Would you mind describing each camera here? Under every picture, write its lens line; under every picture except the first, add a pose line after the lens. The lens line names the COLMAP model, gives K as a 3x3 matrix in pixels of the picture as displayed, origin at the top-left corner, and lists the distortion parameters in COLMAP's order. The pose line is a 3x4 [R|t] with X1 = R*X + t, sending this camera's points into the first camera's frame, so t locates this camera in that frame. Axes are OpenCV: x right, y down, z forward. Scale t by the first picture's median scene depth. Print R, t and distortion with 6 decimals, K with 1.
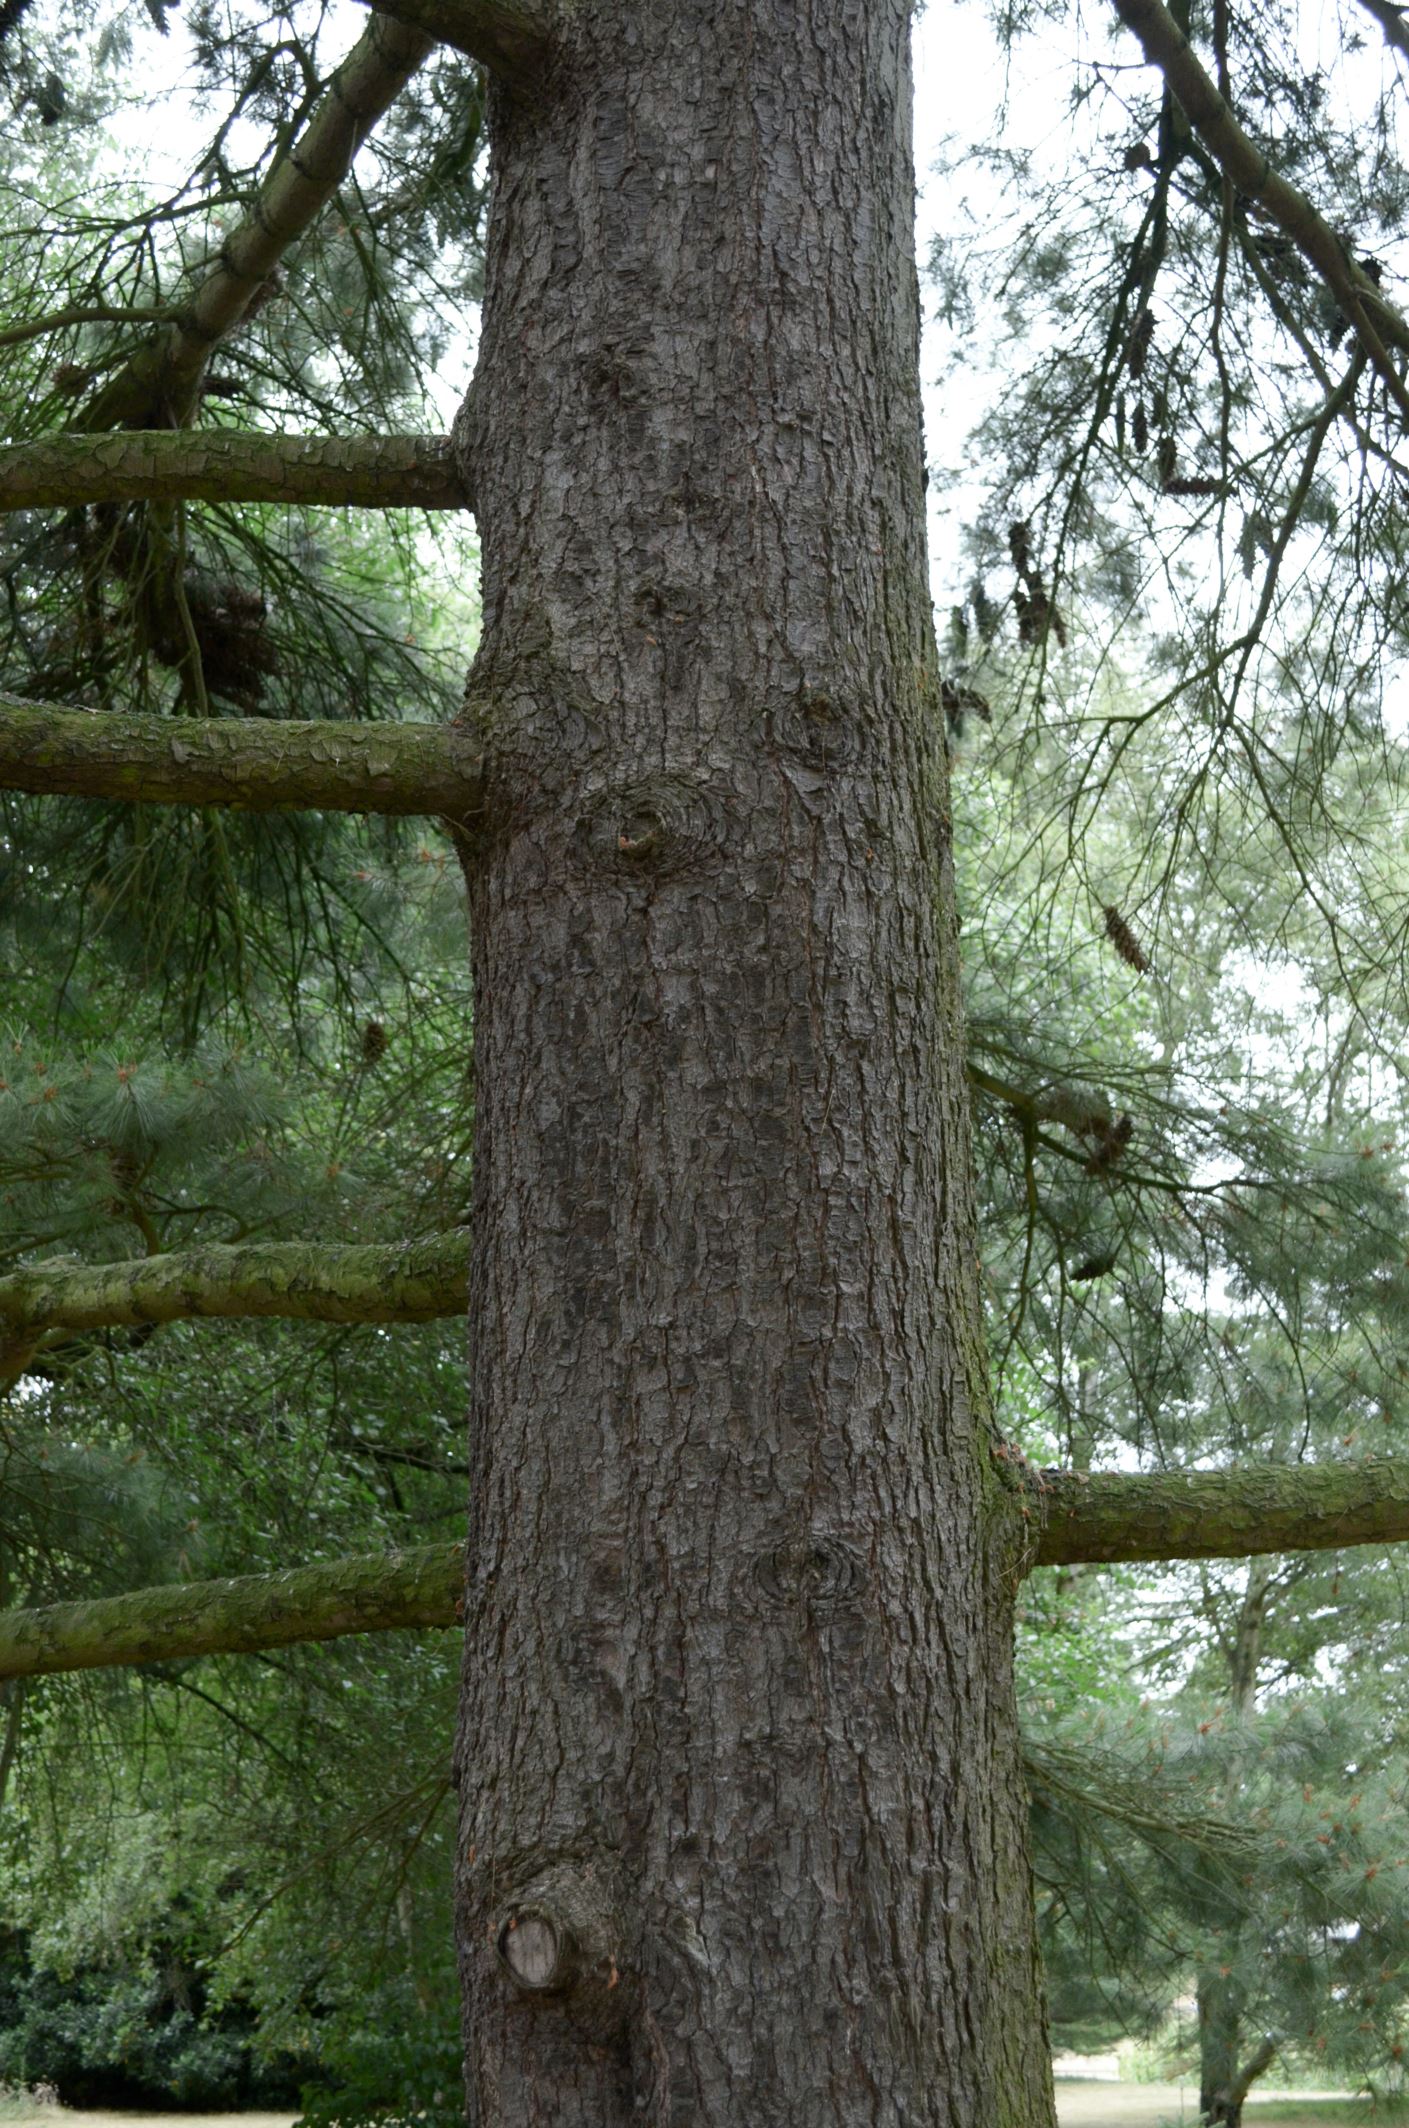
lens RADIAL K [[2638.8, 0, 711.0], [0, 2638.8, 1065.3], [0, 0, 1]] dist [-0.035407, 0.000000]
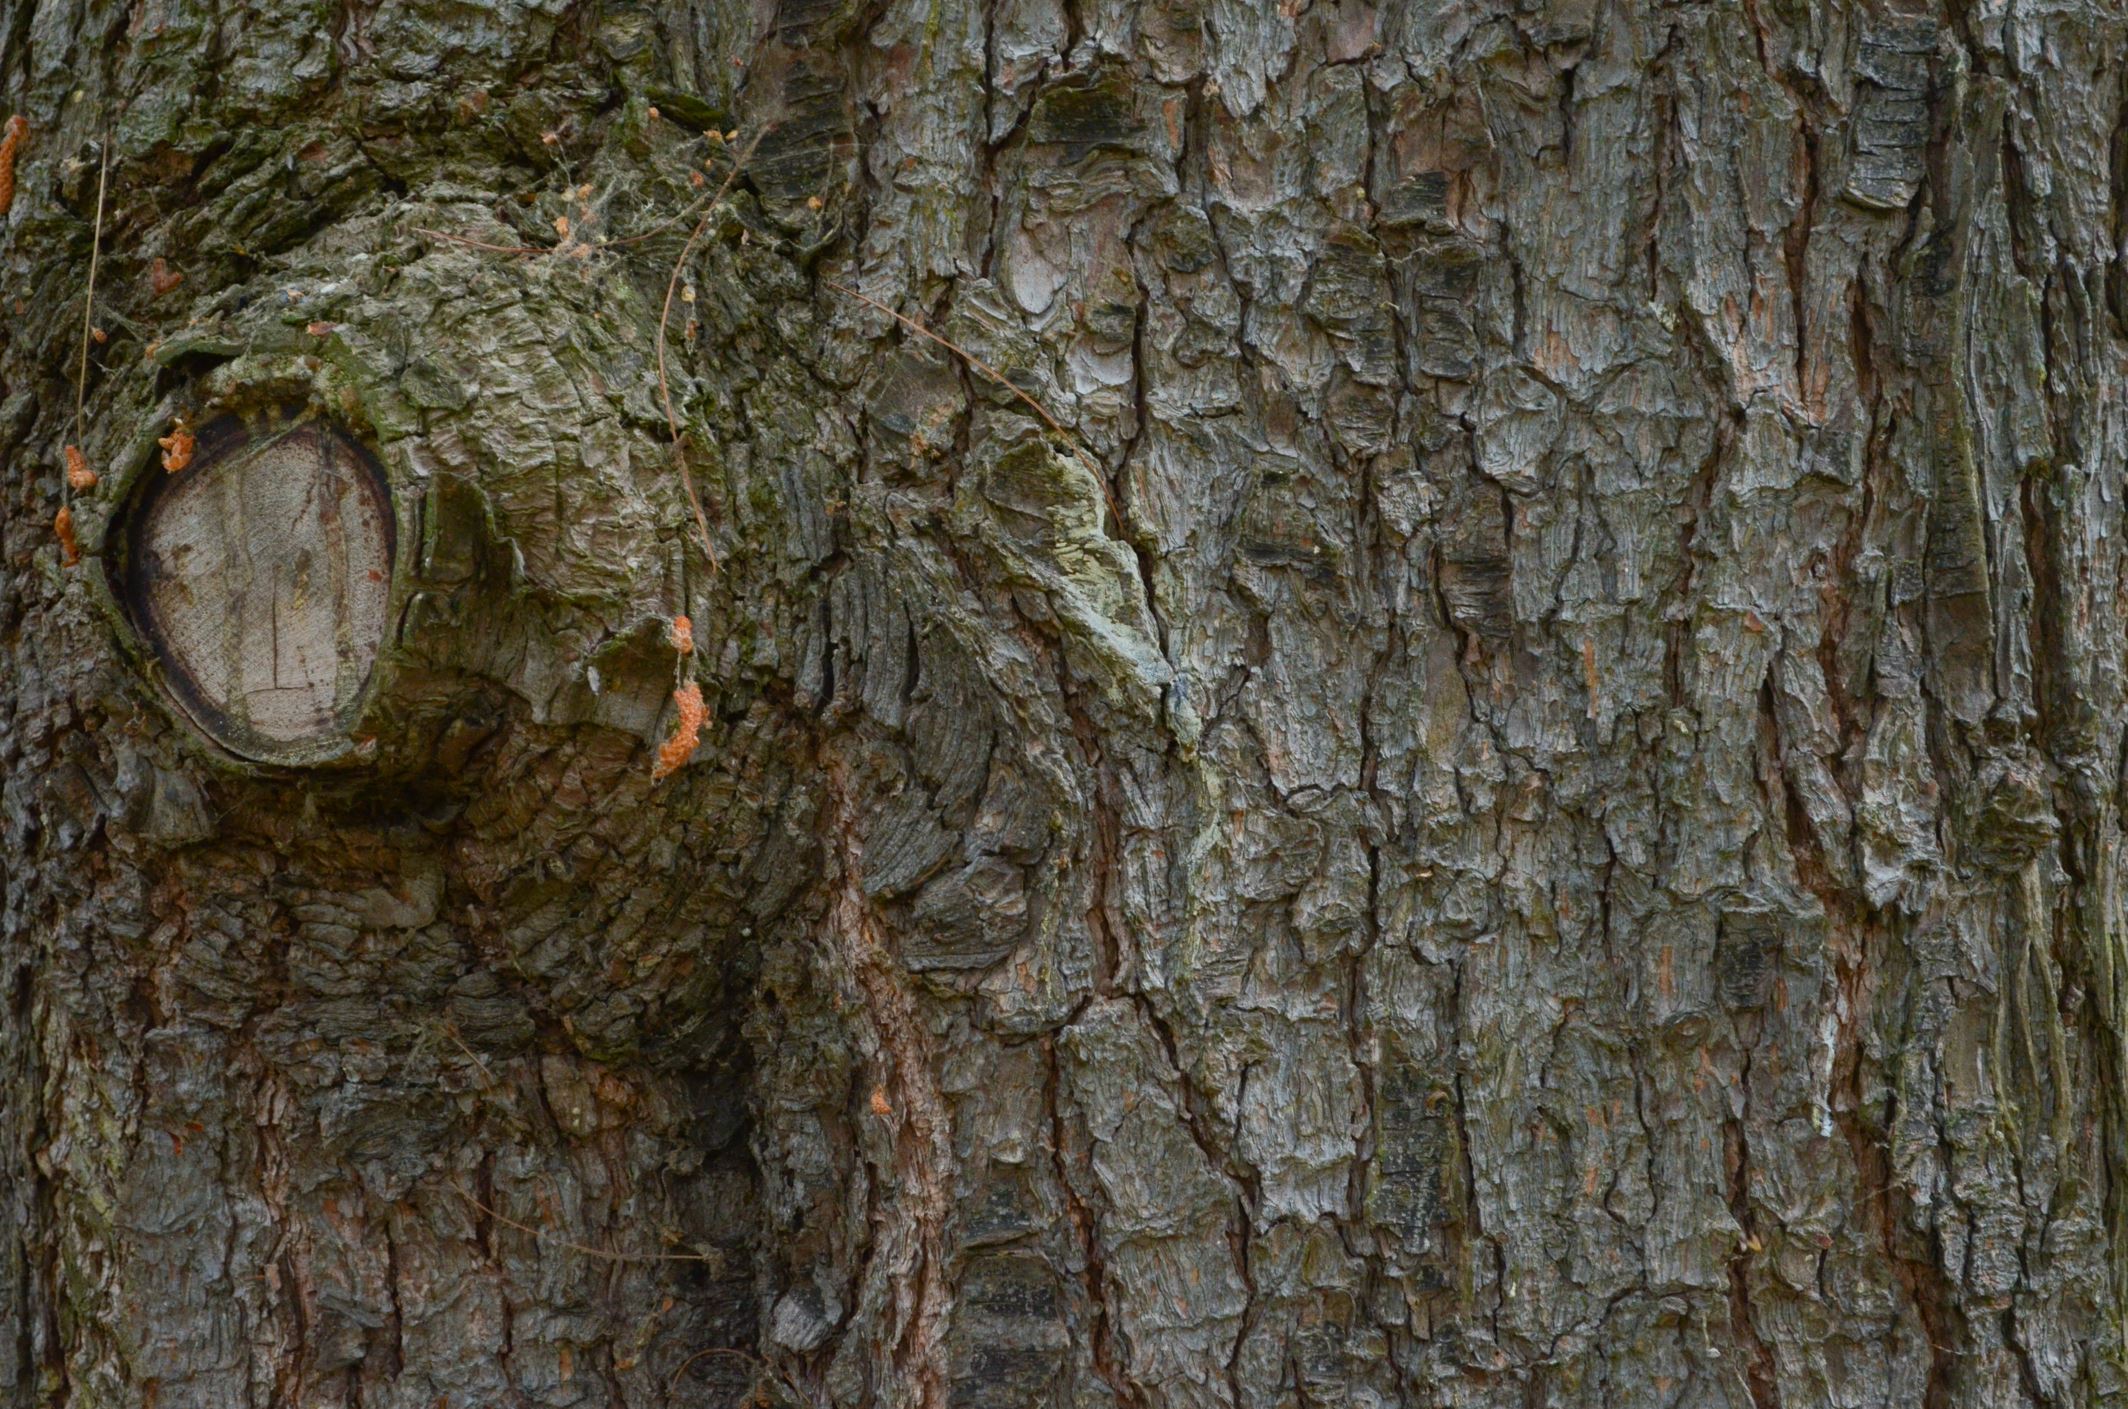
lens RADIAL K [[4140.1, 0, 1061.4], [0, 4140.1, 705.0], [0, 0, 1]] dist [0.033336, 0.000000]
pose [[0.997179, 0.038917, 0.064178, -0.028661], [-0.052316, 0.973521, 0.222530, 0.273199], [-0.053819, -0.225260, 0.972811, 0.691279]]
